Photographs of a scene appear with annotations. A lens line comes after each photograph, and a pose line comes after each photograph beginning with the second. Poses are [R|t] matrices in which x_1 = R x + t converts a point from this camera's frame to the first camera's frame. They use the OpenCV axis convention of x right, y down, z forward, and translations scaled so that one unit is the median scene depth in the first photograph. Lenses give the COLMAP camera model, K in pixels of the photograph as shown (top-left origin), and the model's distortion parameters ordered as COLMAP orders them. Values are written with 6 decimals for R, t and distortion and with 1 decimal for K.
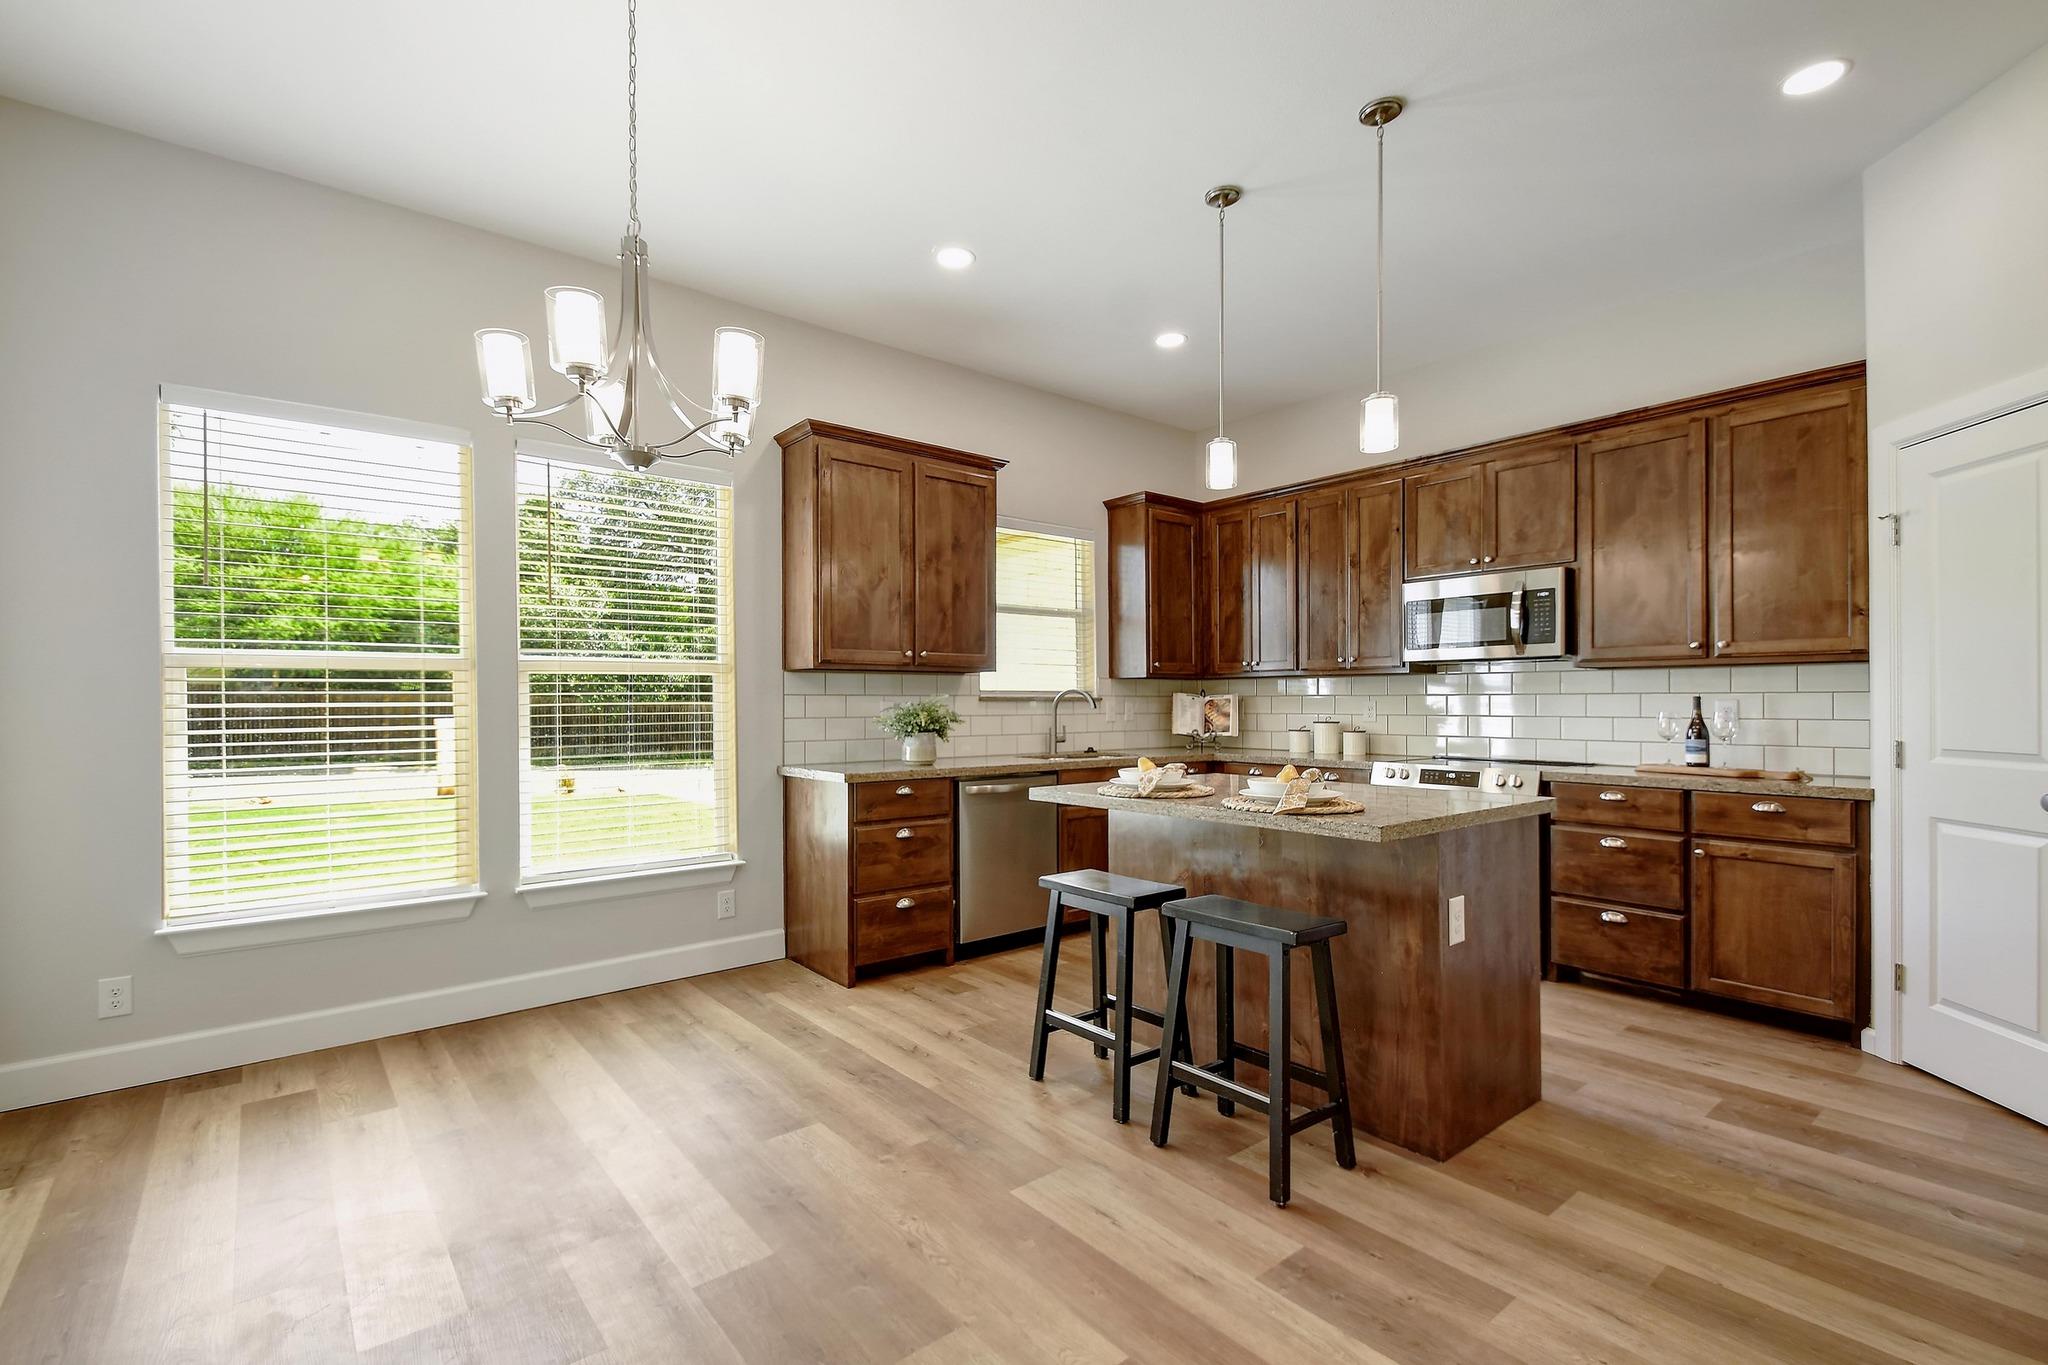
lens RADIAL K [[912.9, 0, 1014.1], [0, 912.9, 699.8], [0, 0, 1]] dist [0.032855, -0.018969]
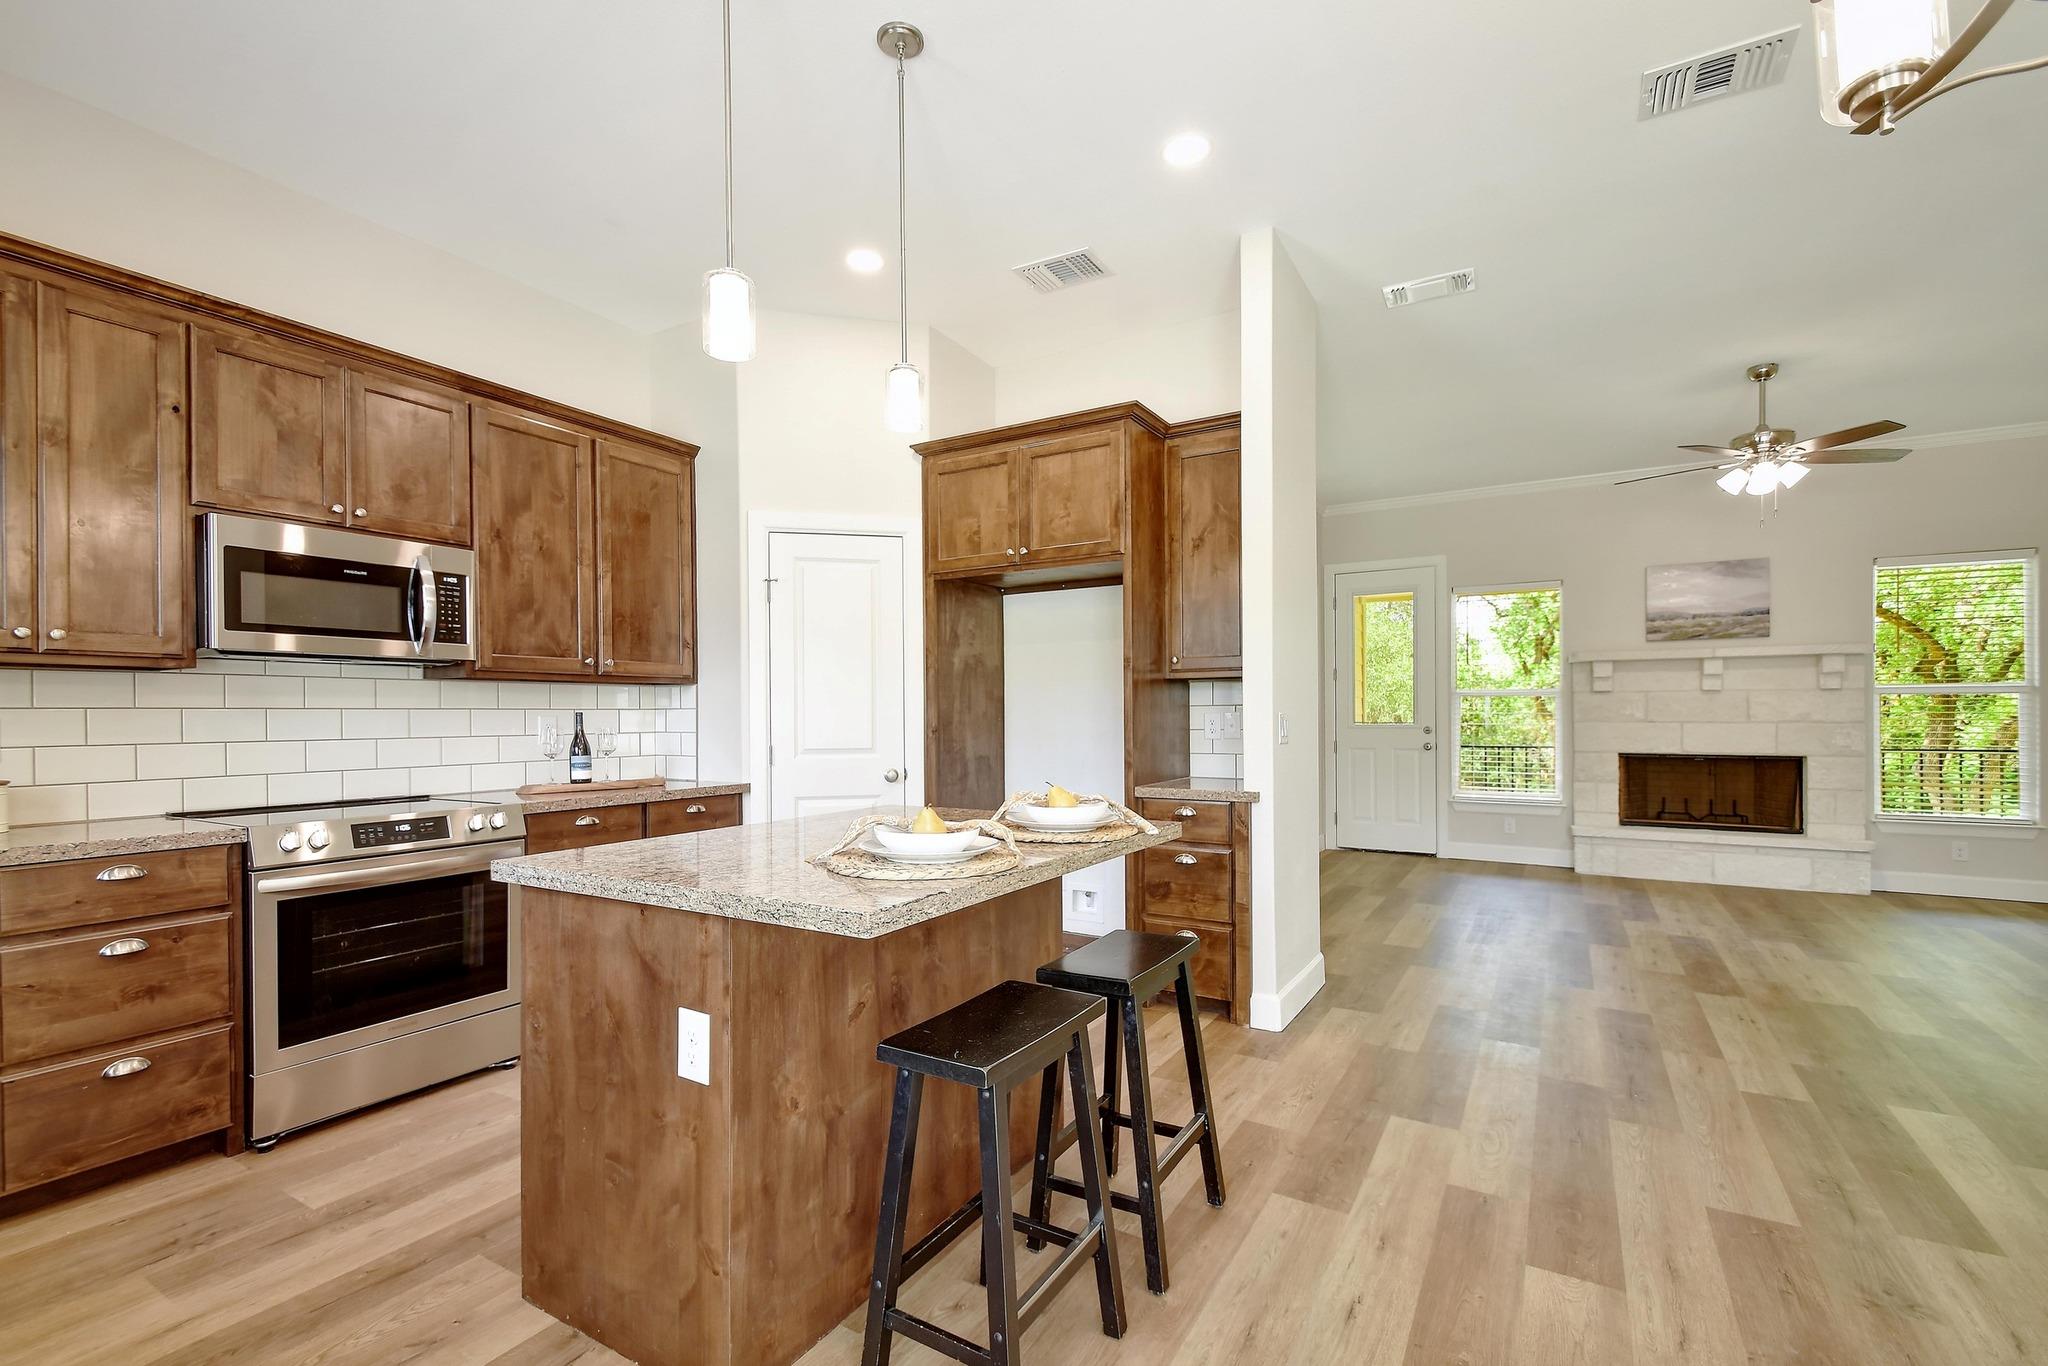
lens RADIAL K [[895.4, 0, 1015.6], [0, 895.4, 719.8], [0, 0, 1]] dist [0.024530, -0.015402]
pose [[-0.330729, -0.001716, 0.943724, -0.301758], [0.003891, 0.999987, 0.003182, 0.002609], [-0.943718, 0.004725, -0.330718, 0.798247]]
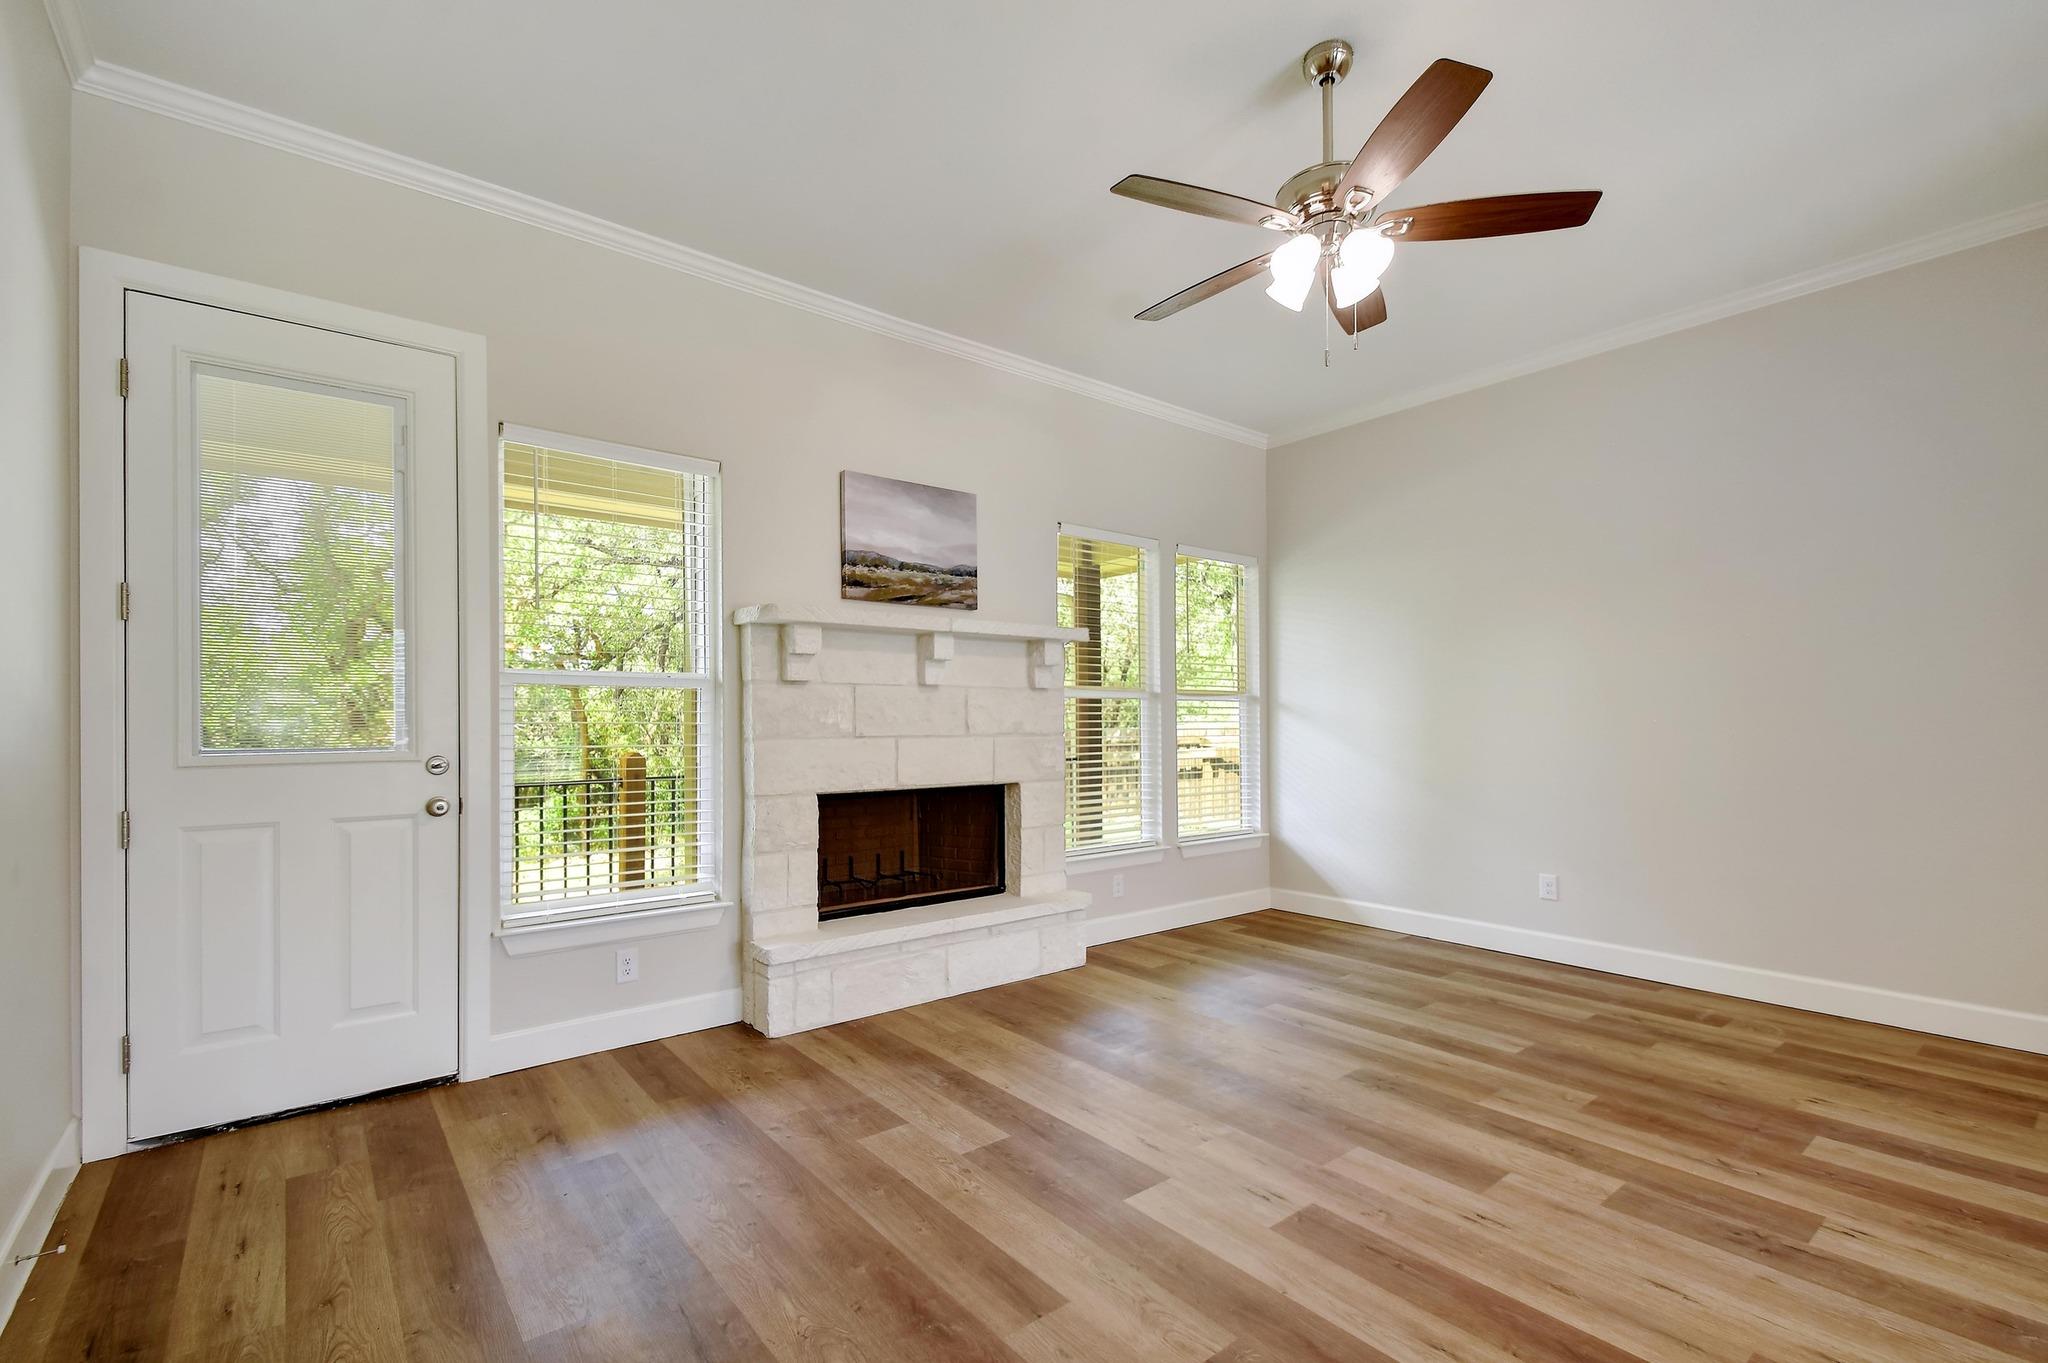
lens RADIAL K [[899.9, 0, 1017.4], [0, 899.9, 722.2], [0, 0, 1]] dist [0.009497, -0.000678]
pose [[-0.999874, 0.005628, 0.014861, 0.657101], [0.005678, 0.999979, 0.003279, -0.001709], [-0.014842, 0.003363, -0.999884, 0.127175]]
